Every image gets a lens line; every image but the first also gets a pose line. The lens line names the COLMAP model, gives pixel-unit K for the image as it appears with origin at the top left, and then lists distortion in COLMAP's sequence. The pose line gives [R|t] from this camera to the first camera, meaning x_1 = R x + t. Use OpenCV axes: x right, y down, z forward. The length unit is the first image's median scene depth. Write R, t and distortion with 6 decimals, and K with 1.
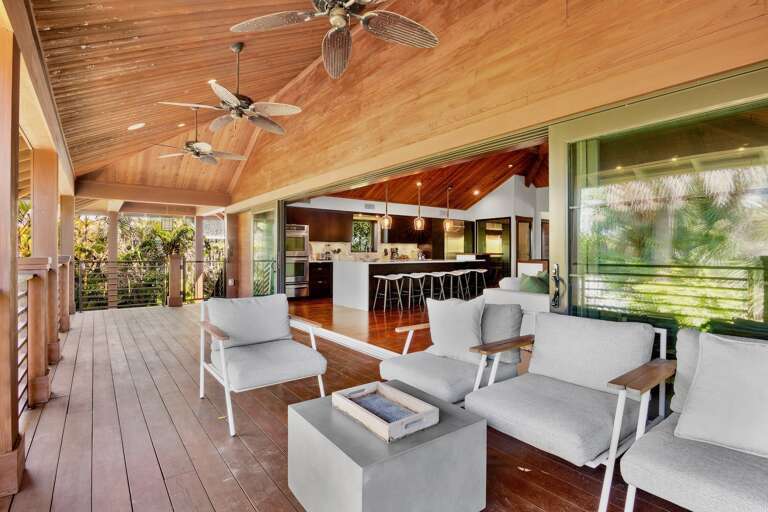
lens RADIAL K [[376.0, 0, 382.8], [0, 376.0, 251.5], [0, 0, 1]] dist [-0.020305, 0.000090]
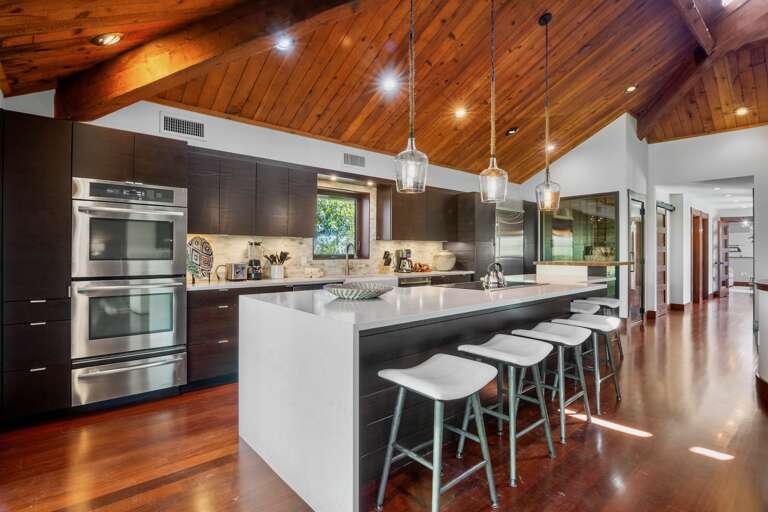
lens RADIAL K [[376.0, 0, 384.8], [0, 376.0, 251.0], [0, 0, 1]] dist [-0.020305, 0.000090]
pose [[0.998510, 0.000053, 0.054574, -0.021508], [-0.000050, 1.000000, -0.000064, -0.007977], [-0.054575, 0.000062, 0.998510, 0.509973]]
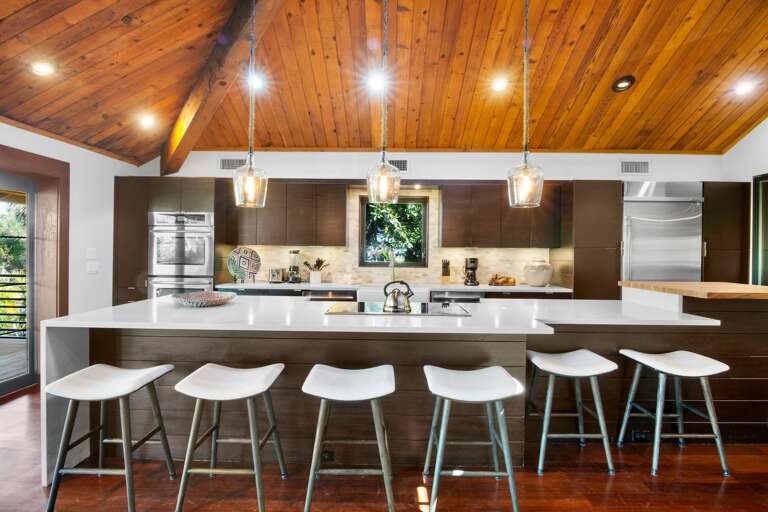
lens RADIAL K [[376.0, 0, 384.9], [0, 376.0, 252.0], [0, 0, 1]] dist [-0.020305, 0.000090]
pose [[0.780198, 0.008497, -0.625474, 0.224369], [-0.008555, 0.999959, 0.002914, -0.017417], [0.625474, 0.003078, 0.780239, 0.612938]]
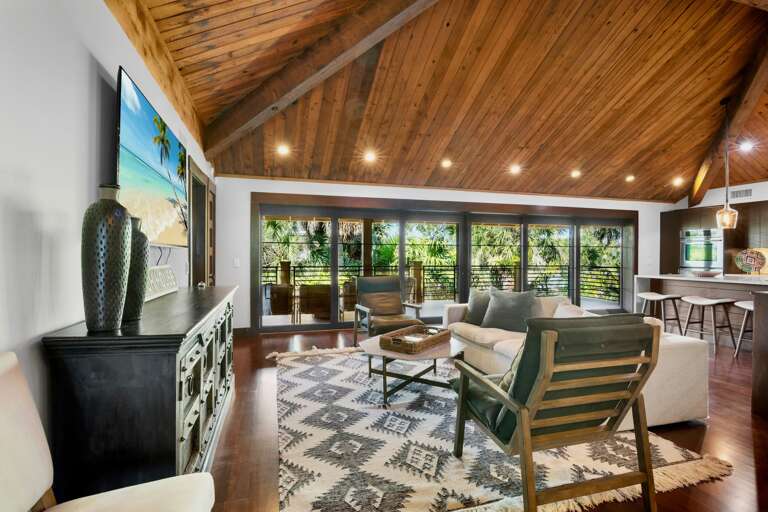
lens RADIAL K [[376.0, 0, 381.7], [0, 376.0, 255.2], [0, 0, 1]] dist [-0.020305, 0.000090]
pose [[-0.369564, -0.002474, -0.929202, 0.620110], [-0.007510, 0.999972, 0.000325, -0.006816], [0.929175, 0.007098, -0.369572, 0.506365]]
